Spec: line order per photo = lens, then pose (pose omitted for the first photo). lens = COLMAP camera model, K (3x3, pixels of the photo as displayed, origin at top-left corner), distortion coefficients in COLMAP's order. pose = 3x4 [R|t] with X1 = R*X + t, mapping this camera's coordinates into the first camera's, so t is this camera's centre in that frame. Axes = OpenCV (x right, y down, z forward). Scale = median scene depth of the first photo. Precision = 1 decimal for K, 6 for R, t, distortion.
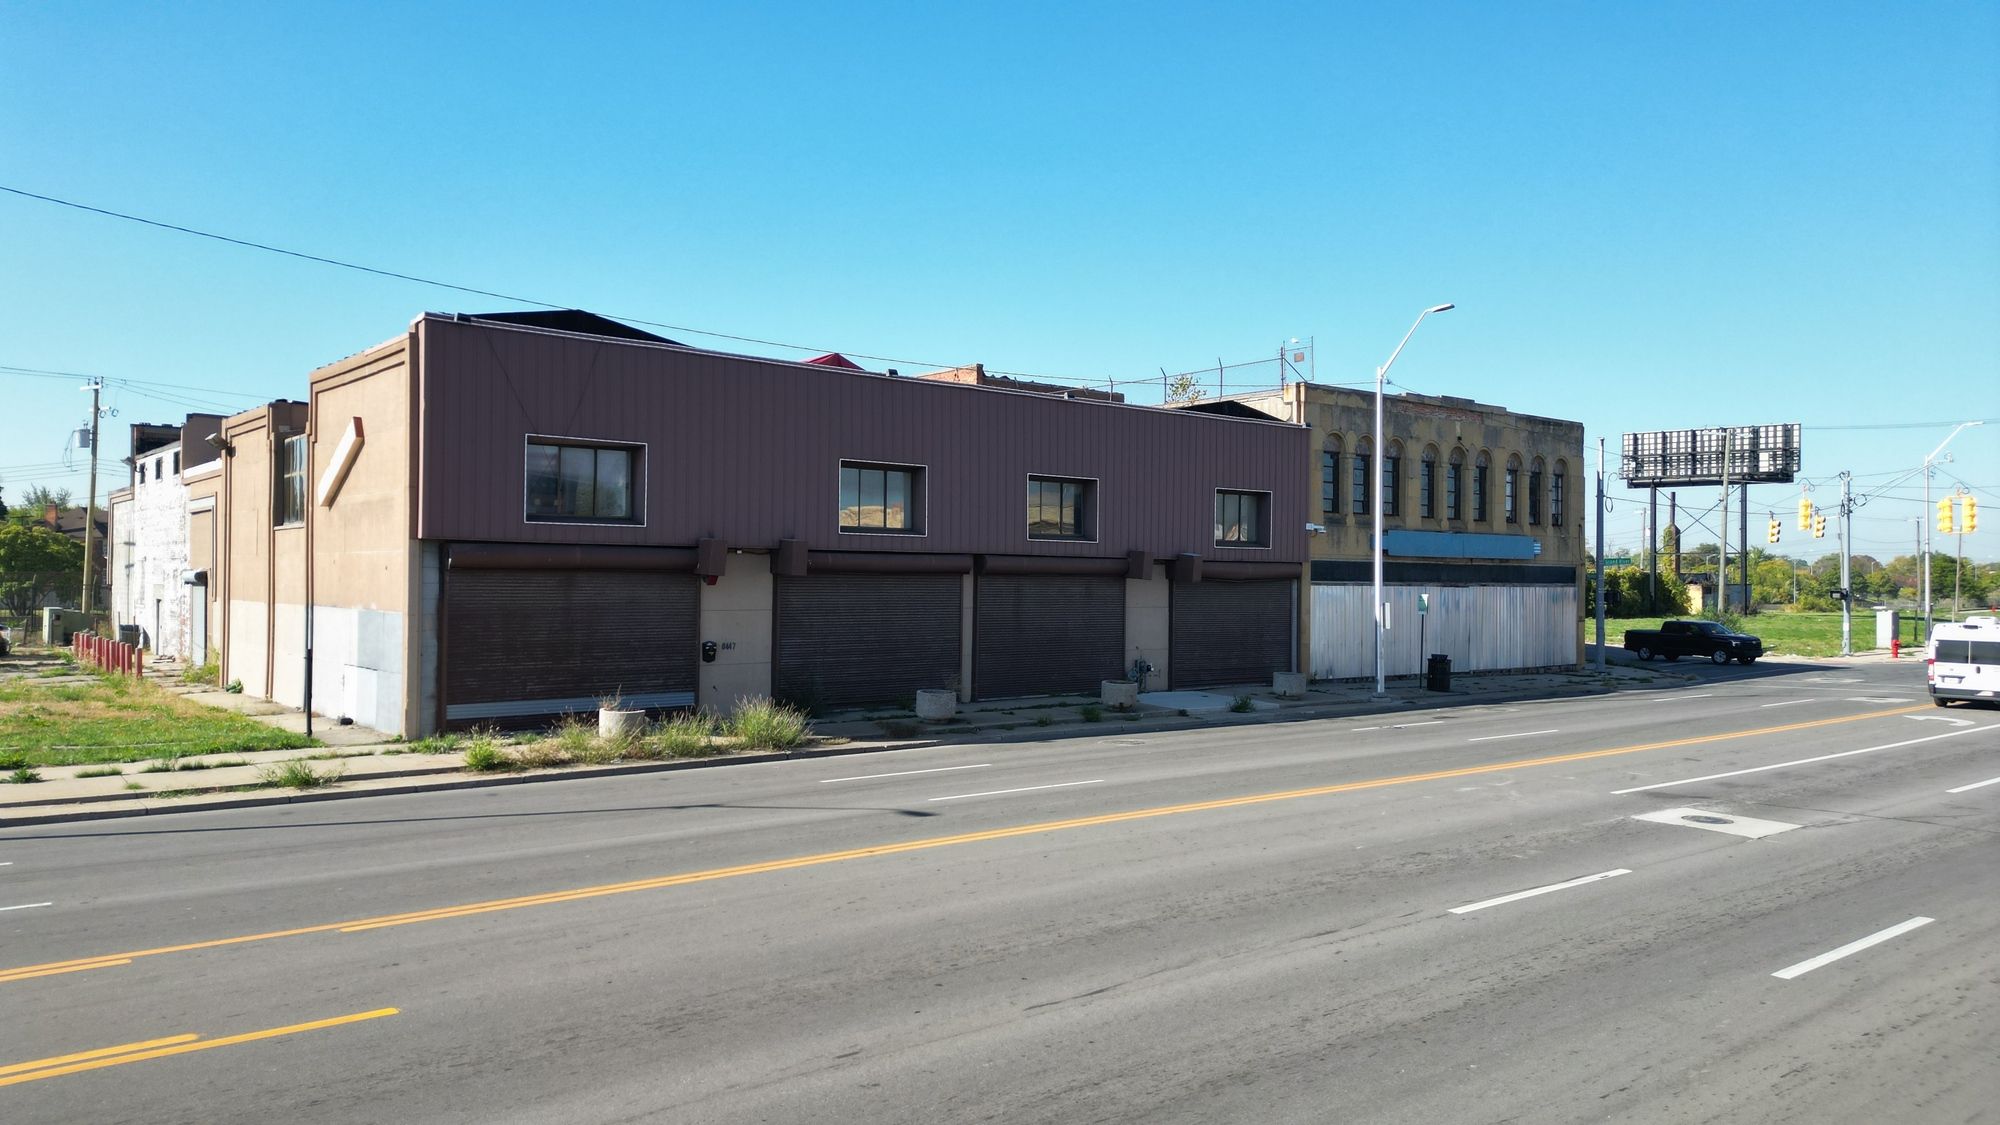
lens RADIAL K [[1401.7, 0, 1004.2], [0, 1401.7, 565.0], [0, 0, 1]] dist [0.071140, -0.075639]
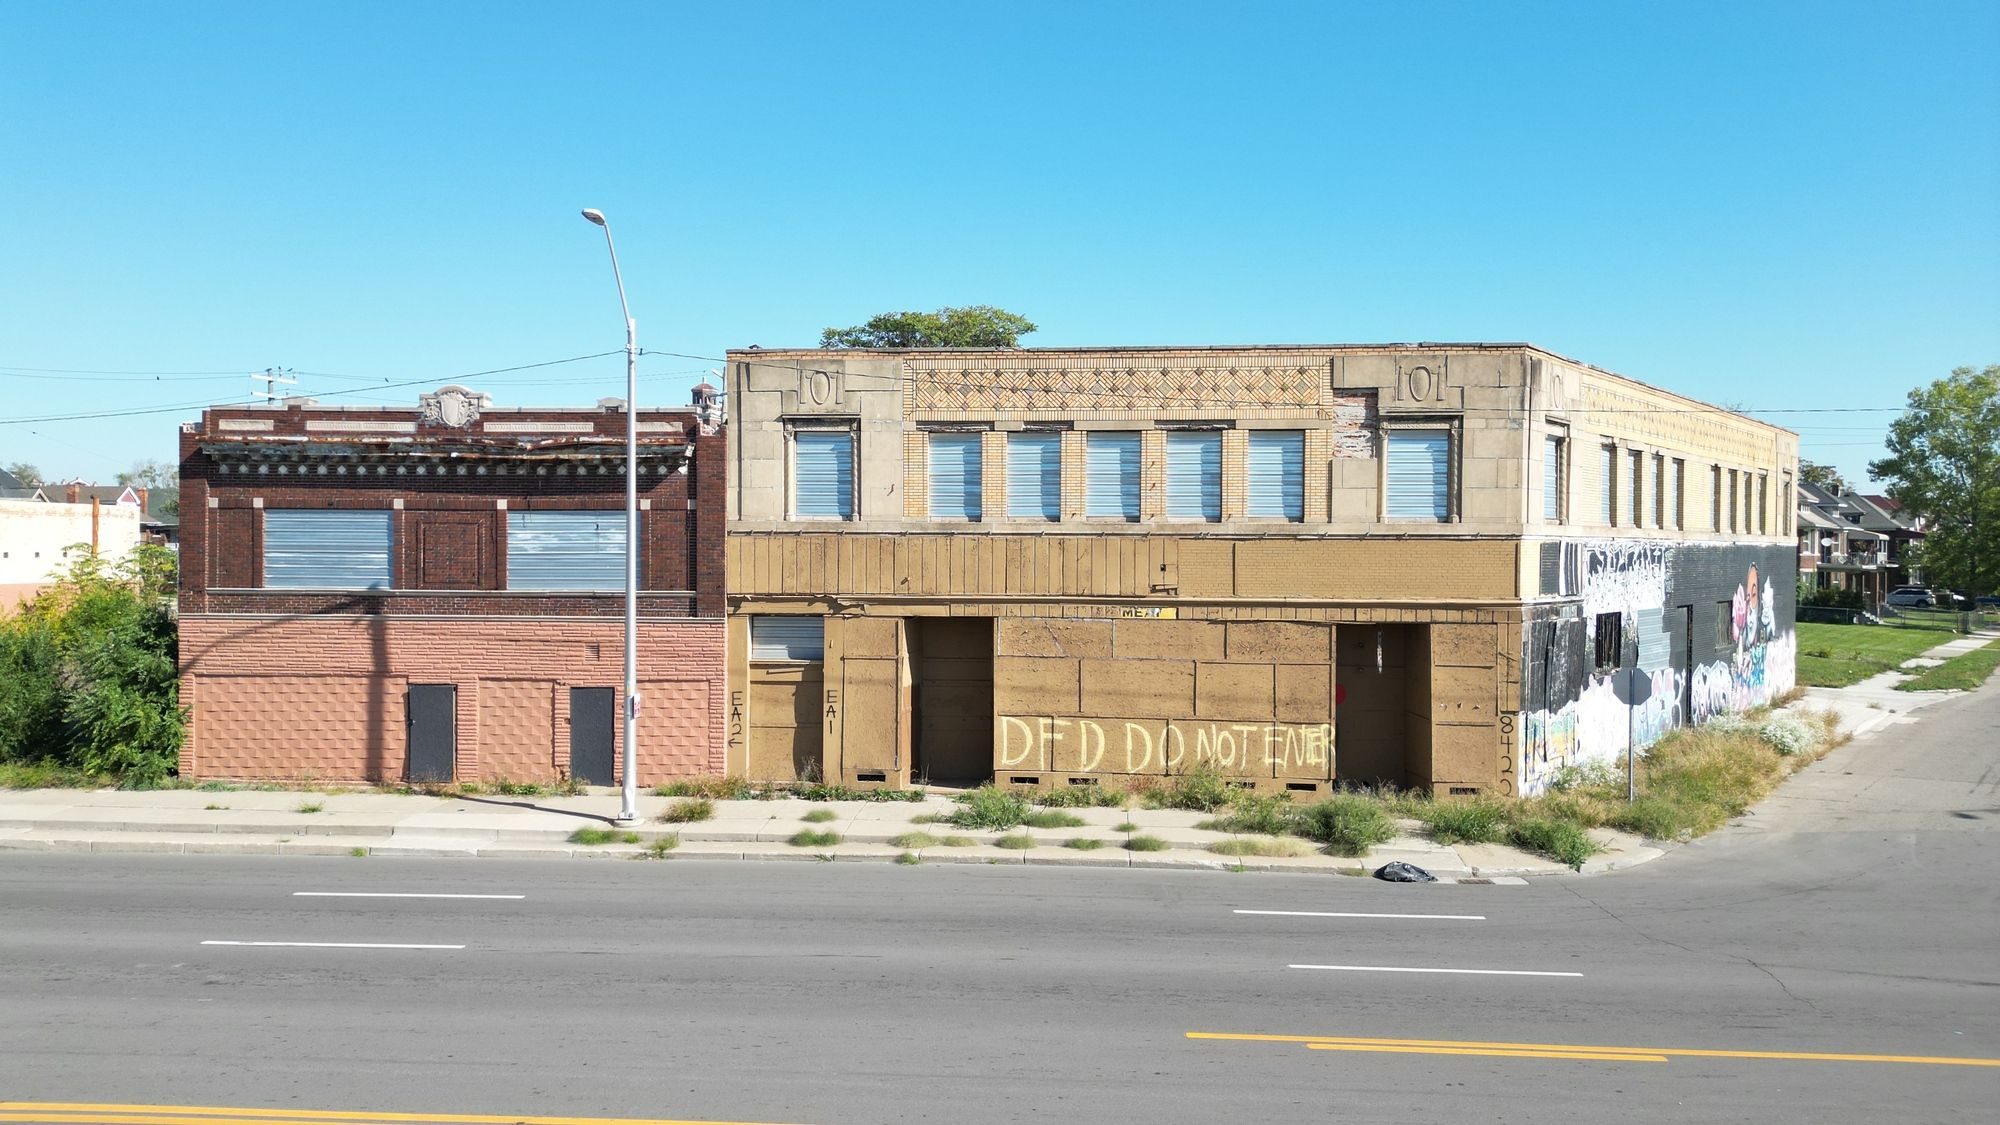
lens RADIAL K [[1401.7, 0, 995.6], [0, 1401.7, 560.2], [0, 0, 1]] dist [0.071140, -0.075639]
pose [[-0.710983, -0.018898, 0.702955, -0.336002], [-0.017883, 0.999801, 0.008791, -0.047313], [-0.702981, -0.006321, -0.711180, 0.562031]]
